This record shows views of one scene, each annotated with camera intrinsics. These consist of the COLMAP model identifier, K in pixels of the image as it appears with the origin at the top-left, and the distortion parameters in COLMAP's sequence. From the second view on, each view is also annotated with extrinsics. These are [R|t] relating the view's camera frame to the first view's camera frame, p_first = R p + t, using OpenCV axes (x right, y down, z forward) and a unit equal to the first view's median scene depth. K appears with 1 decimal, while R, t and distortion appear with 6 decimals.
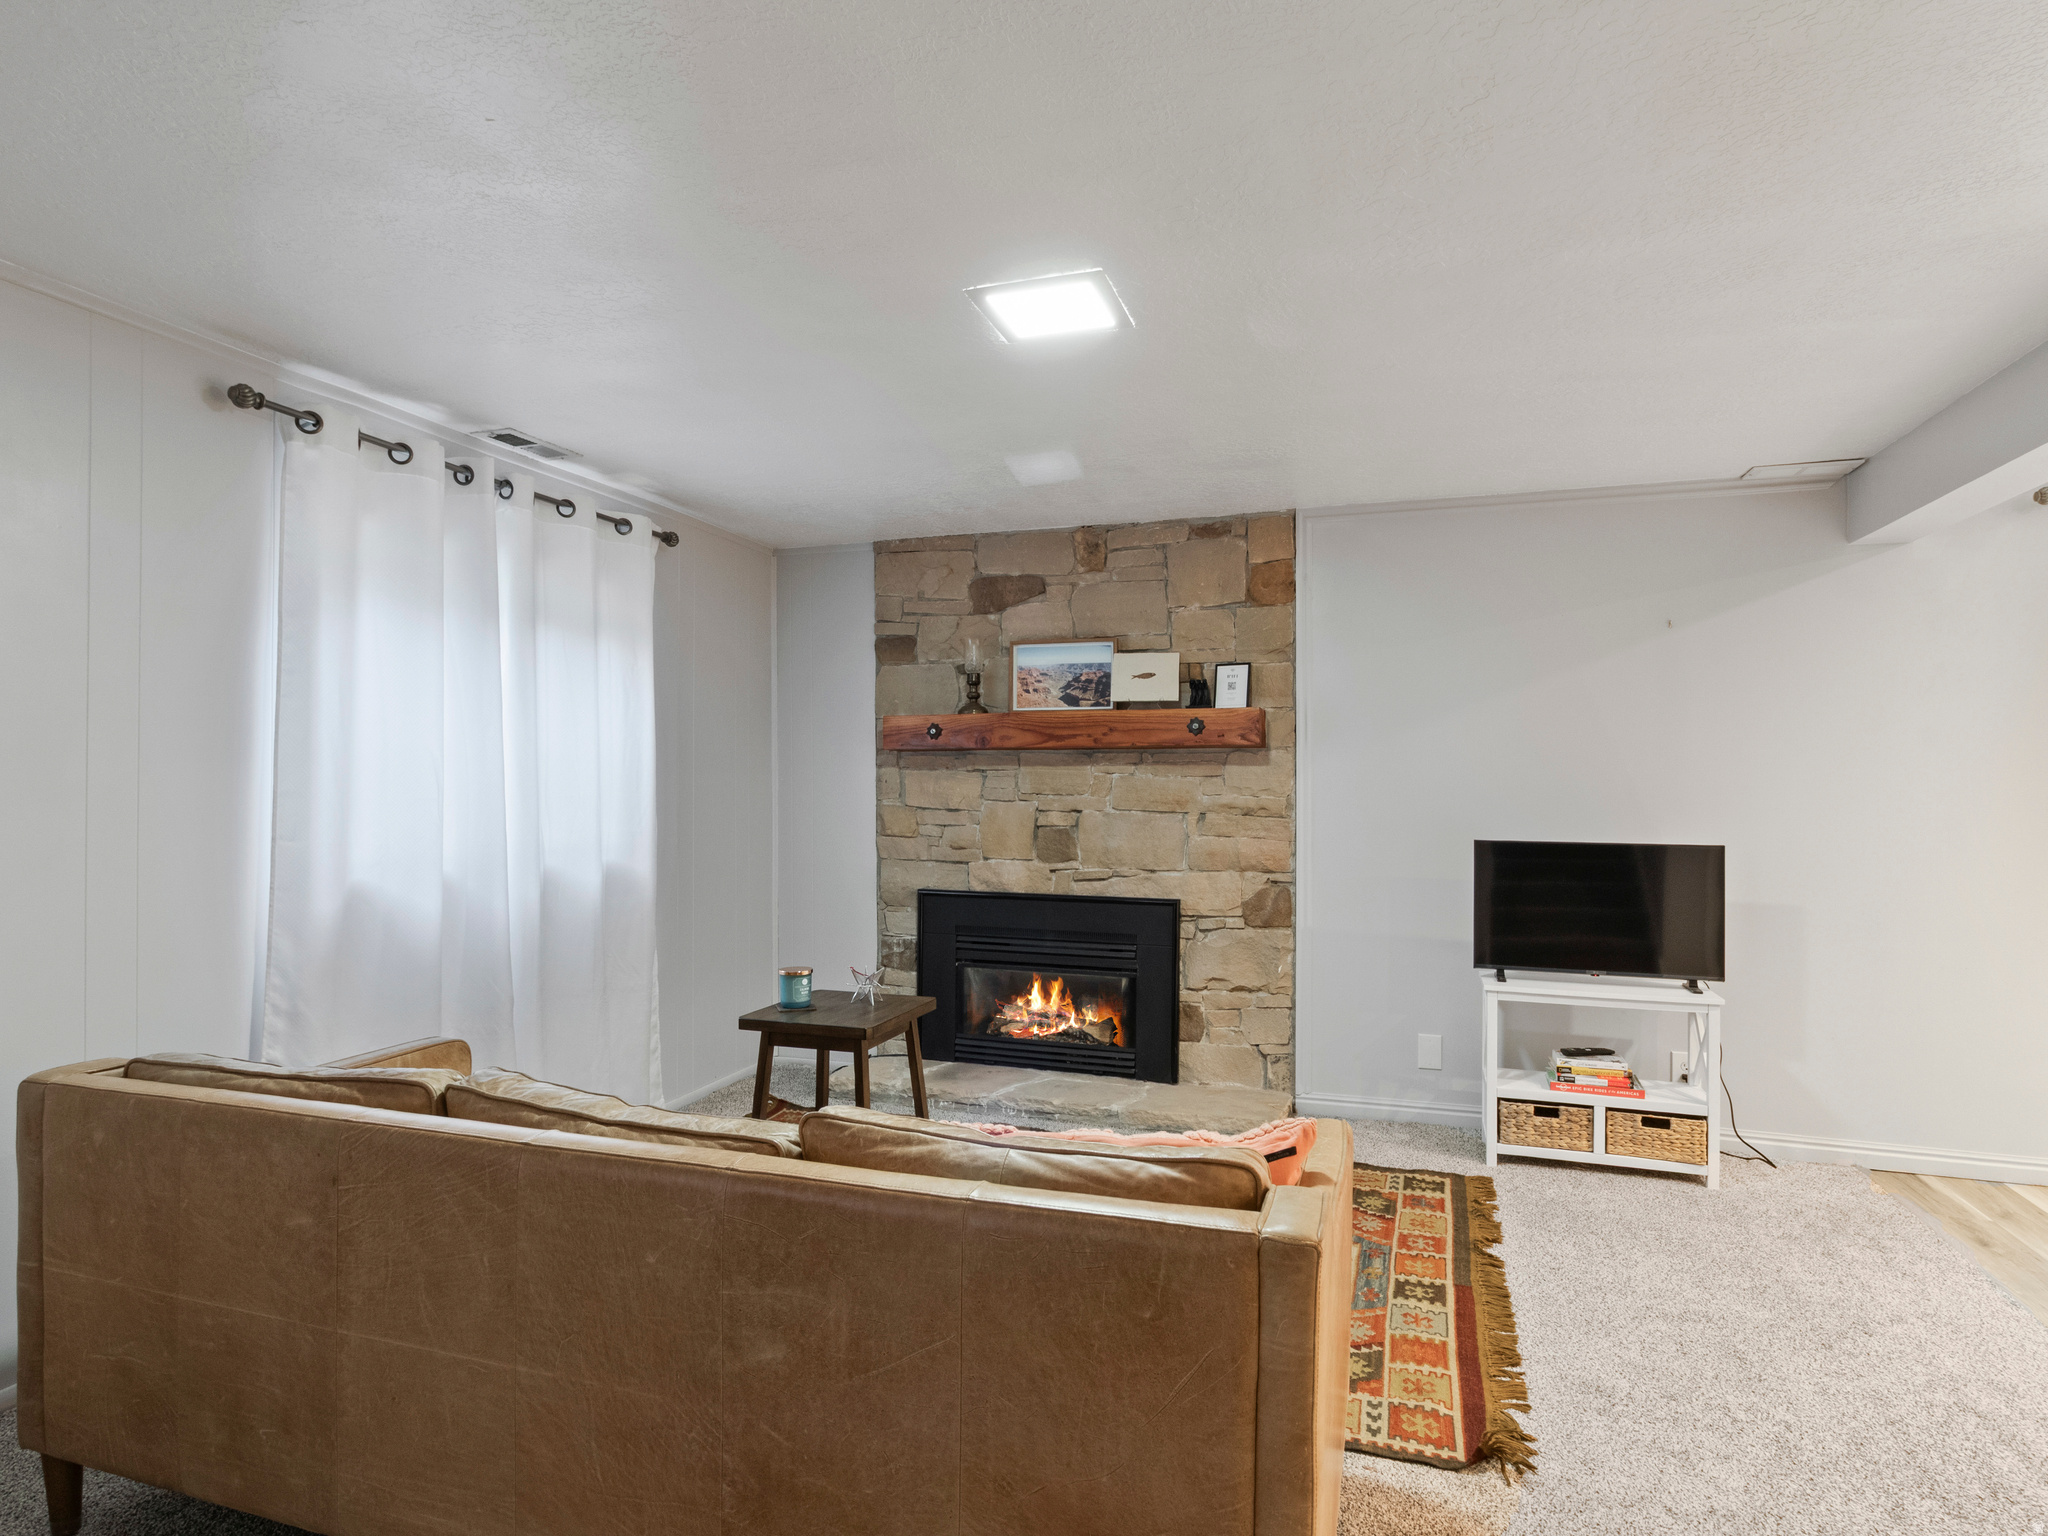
lens RADIAL K [[1122.2, 0, 1012.9], [0, 1122.2, 772.8], [0, 0, 1]] dist [-0.000180, 0.001961]
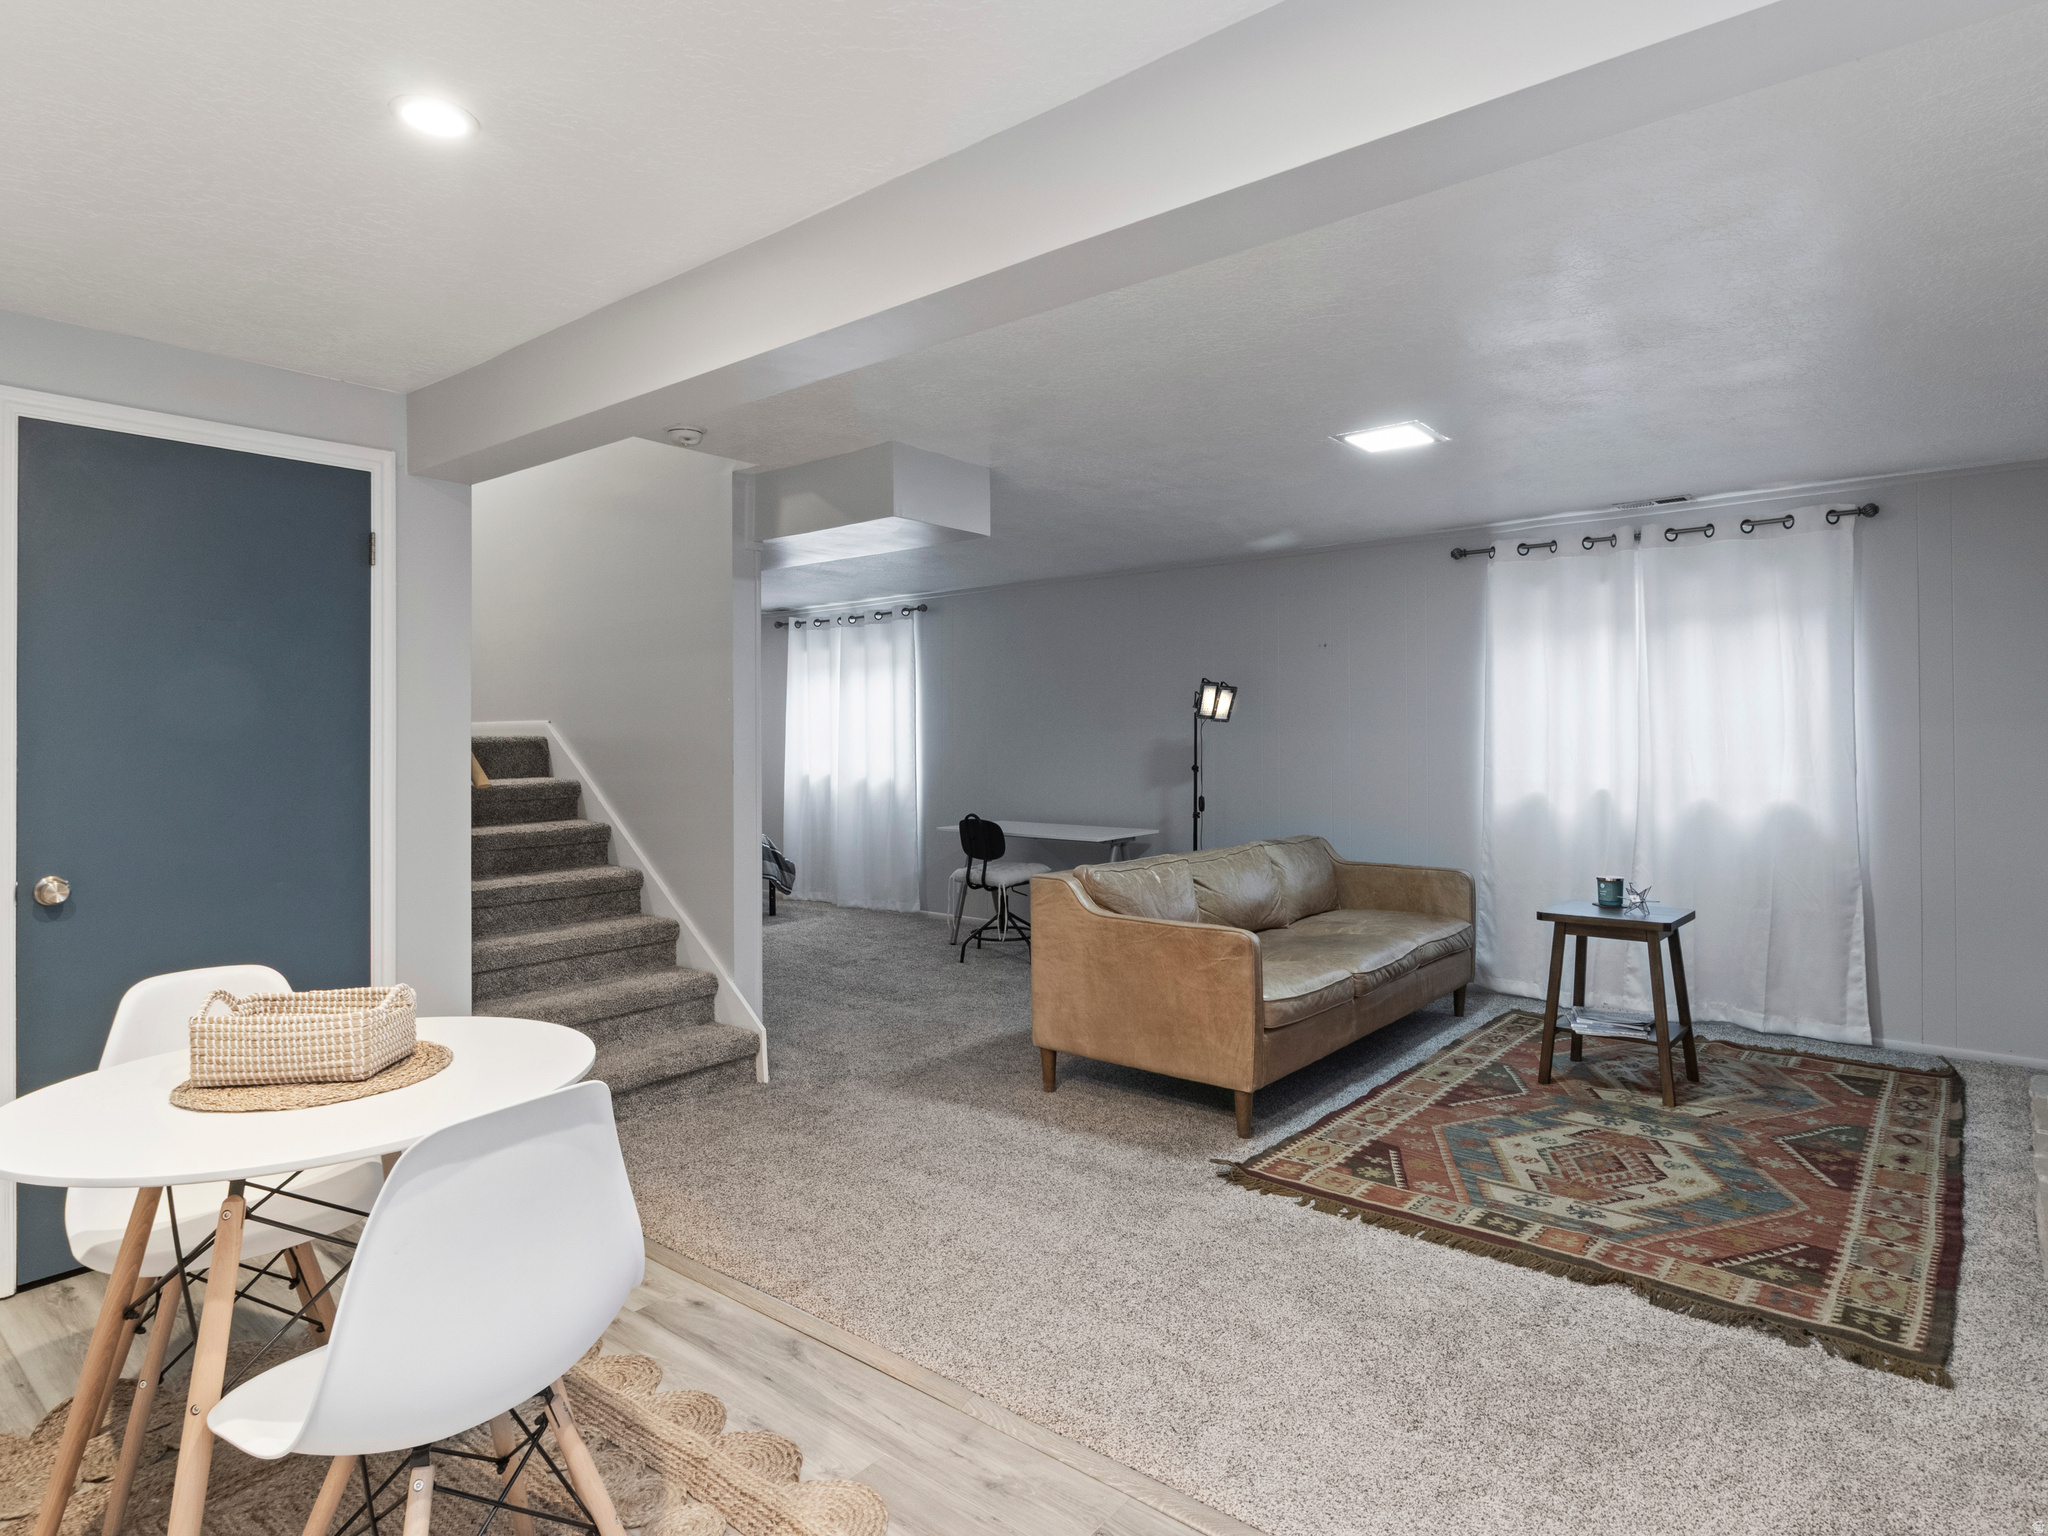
lens RADIAL K [[1122.2, 0, 1082.7], [0, 1122.2, 725.4], [0, 0, 1]] dist [-0.000180, 0.001961]
pose [[-0.314789, -0.009994, -0.949109, 0.952919], [0.011642, 0.999829, -0.014389, 0.004845], [0.949090, -0.015579, -0.314619, 0.619789]]
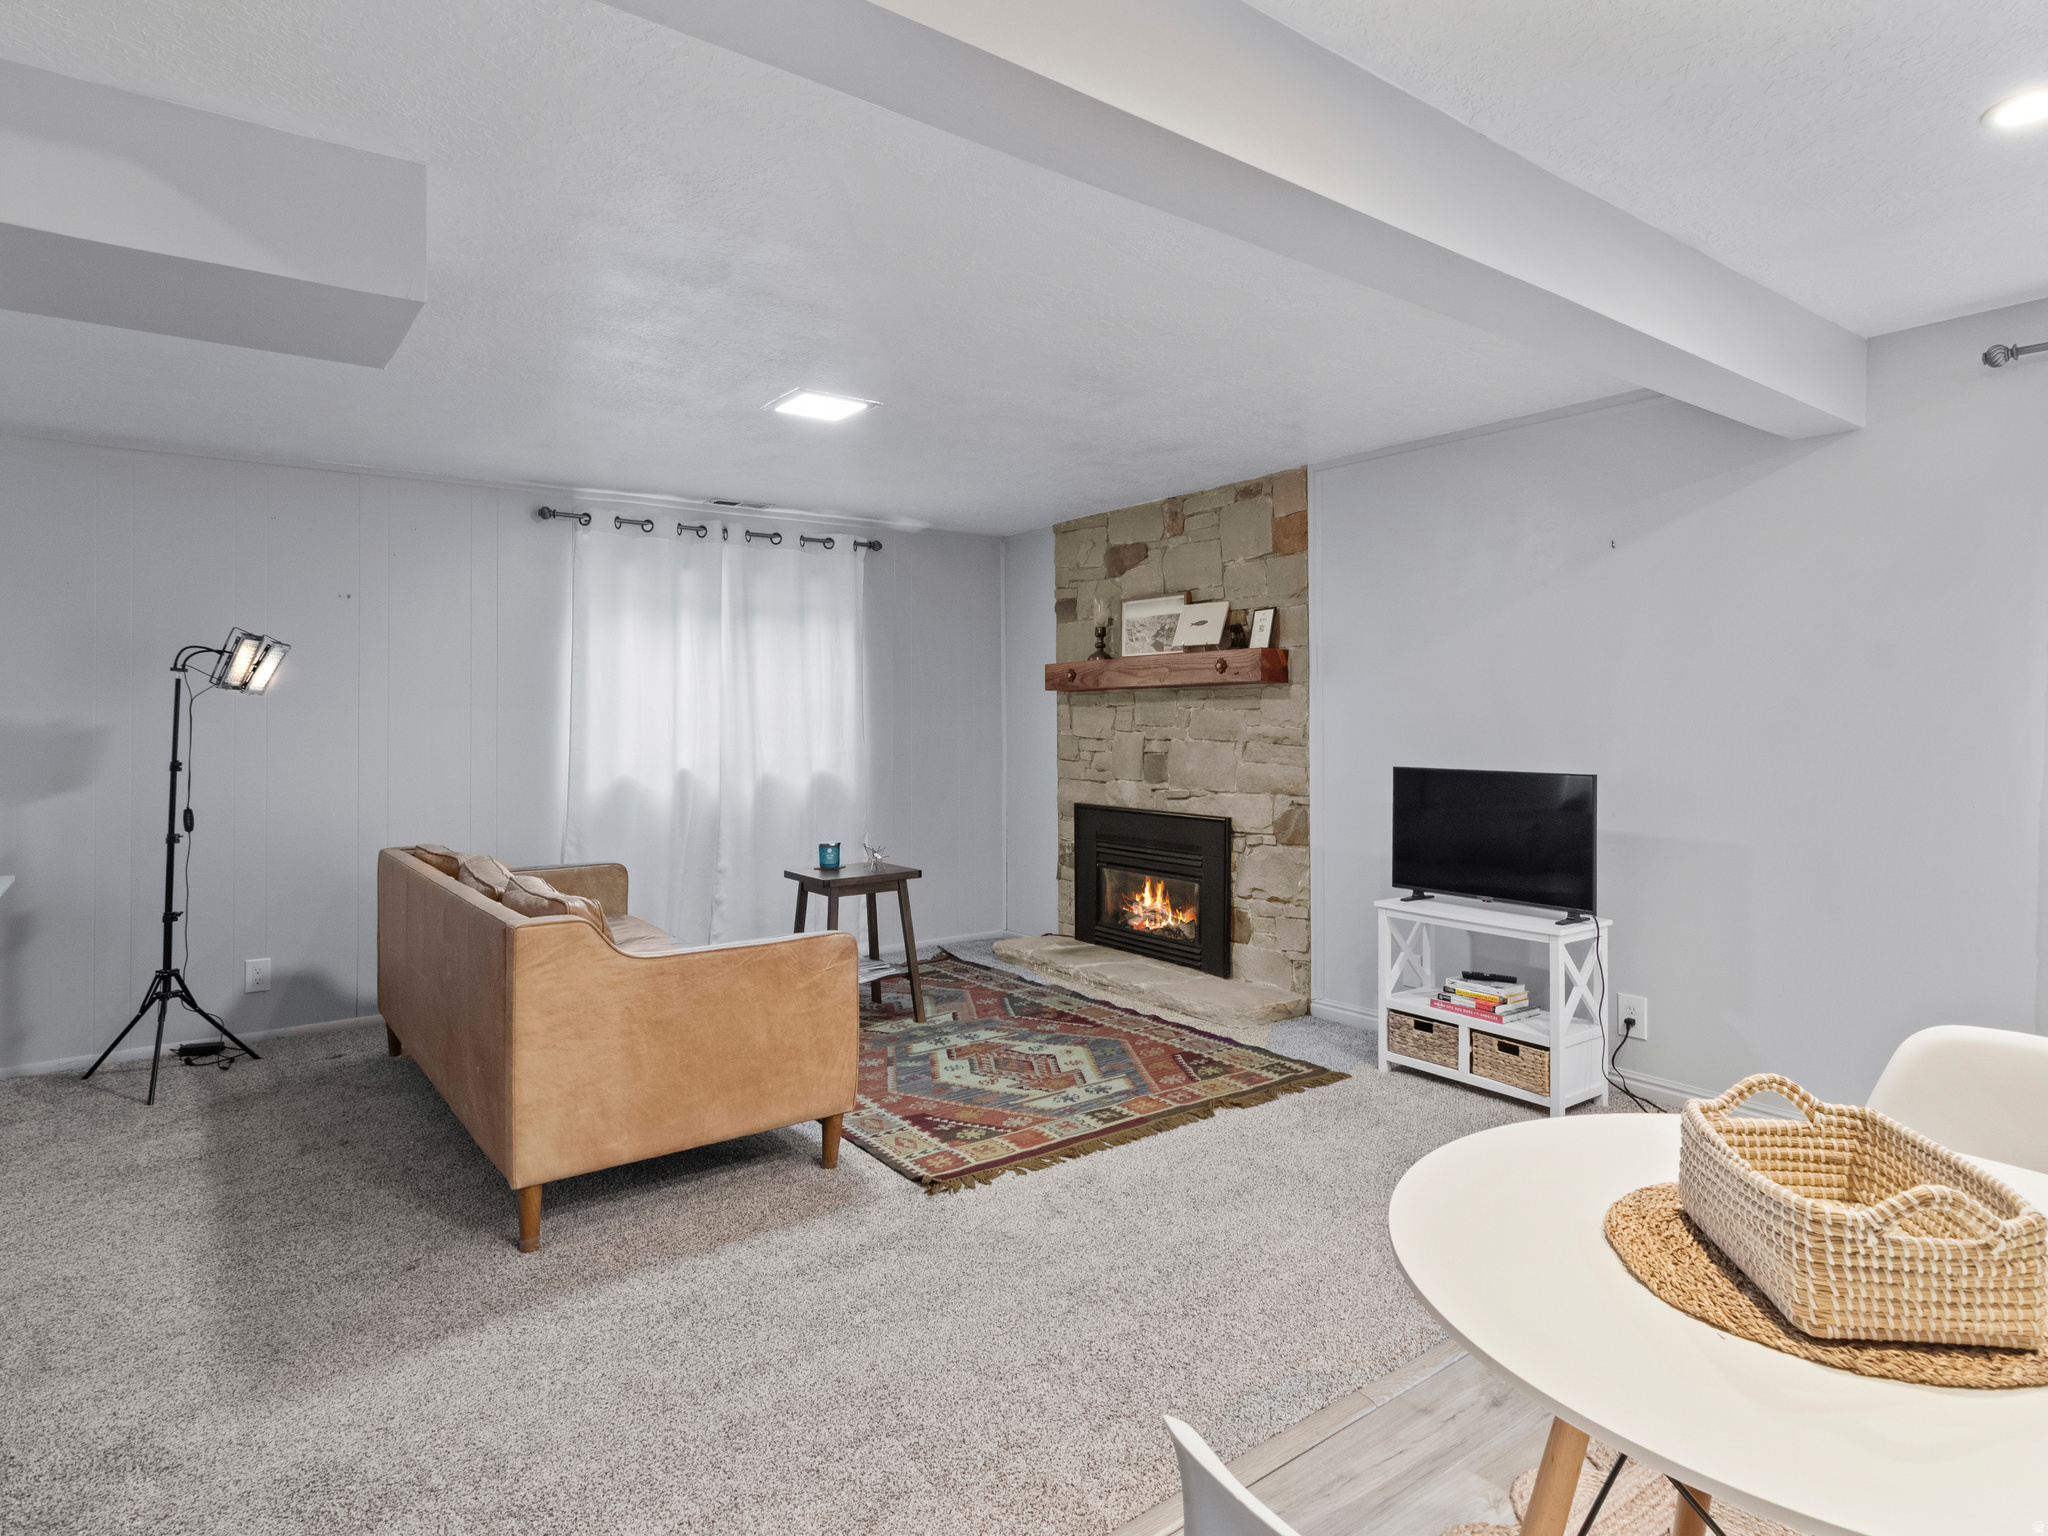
lens RADIAL K [[1122.2, 0, 1028.4], [0, 1122.2, 707.3], [0, 0, 1]] dist [-0.000180, 0.001961]
pose [[0.828103, -0.012202, -0.560444, 0.644399], [0.010916, 0.999925, -0.005642, 0.005271], [0.560470, -0.001446, 0.828173, -0.062602]]
